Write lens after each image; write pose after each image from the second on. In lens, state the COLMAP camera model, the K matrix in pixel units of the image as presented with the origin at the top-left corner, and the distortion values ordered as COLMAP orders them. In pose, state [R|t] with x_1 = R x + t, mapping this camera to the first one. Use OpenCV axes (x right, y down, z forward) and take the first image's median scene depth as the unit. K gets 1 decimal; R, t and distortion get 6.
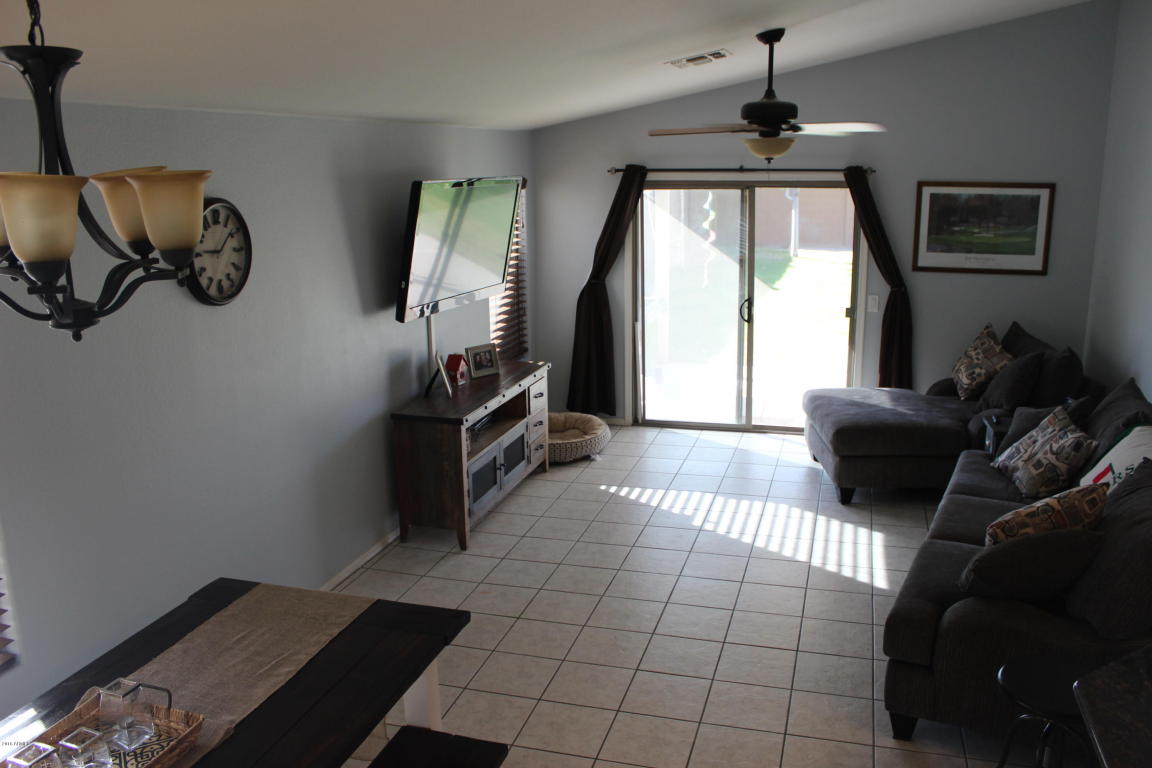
lens RADIAL K [[945.4, 0, 578.5], [0, 945.4, 369.6], [0, 0, 1]] dist [-0.170835, 0.182113]
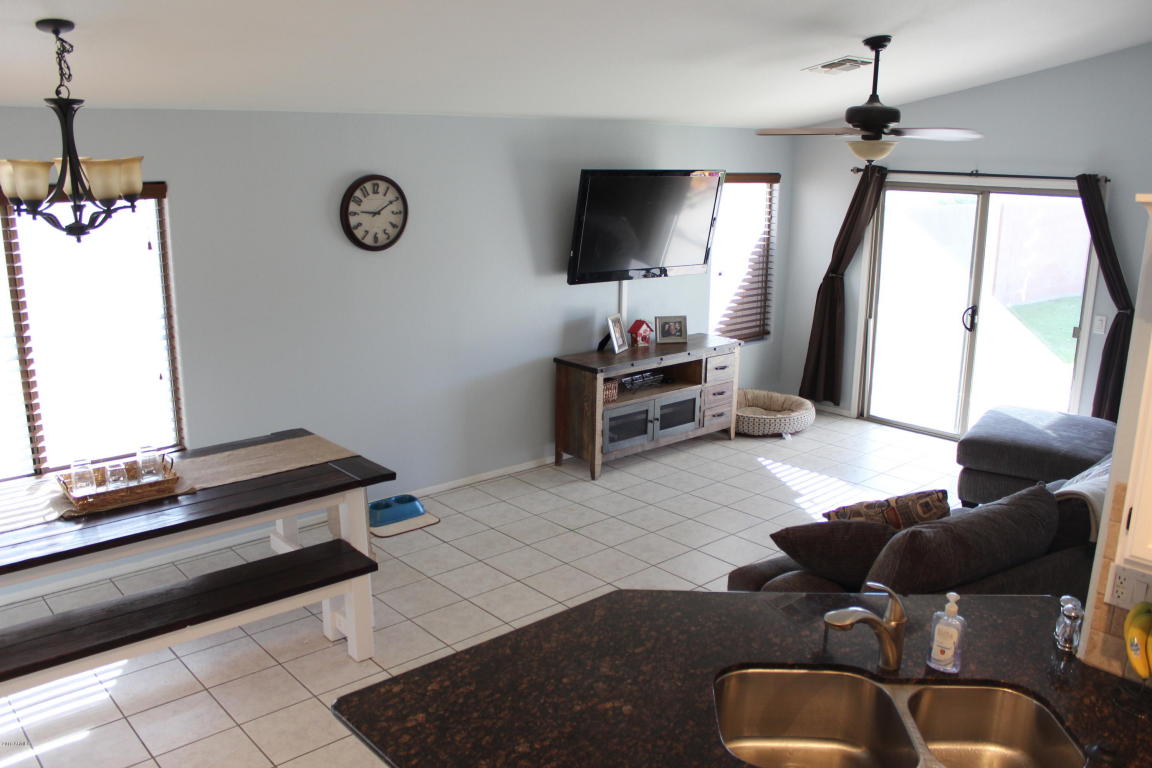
lens RADIAL K [[945.4, 0, 578.5], [0, 945.4, 369.6], [0, 0, 1]] dist [-0.170835, 0.182113]
pose [[0.851008, 0.139883, -0.506180, 0.404865], [-0.135146, 0.989743, 0.046303, 0.000758], [0.507466, 0.029004, 0.861184, -0.041970]]
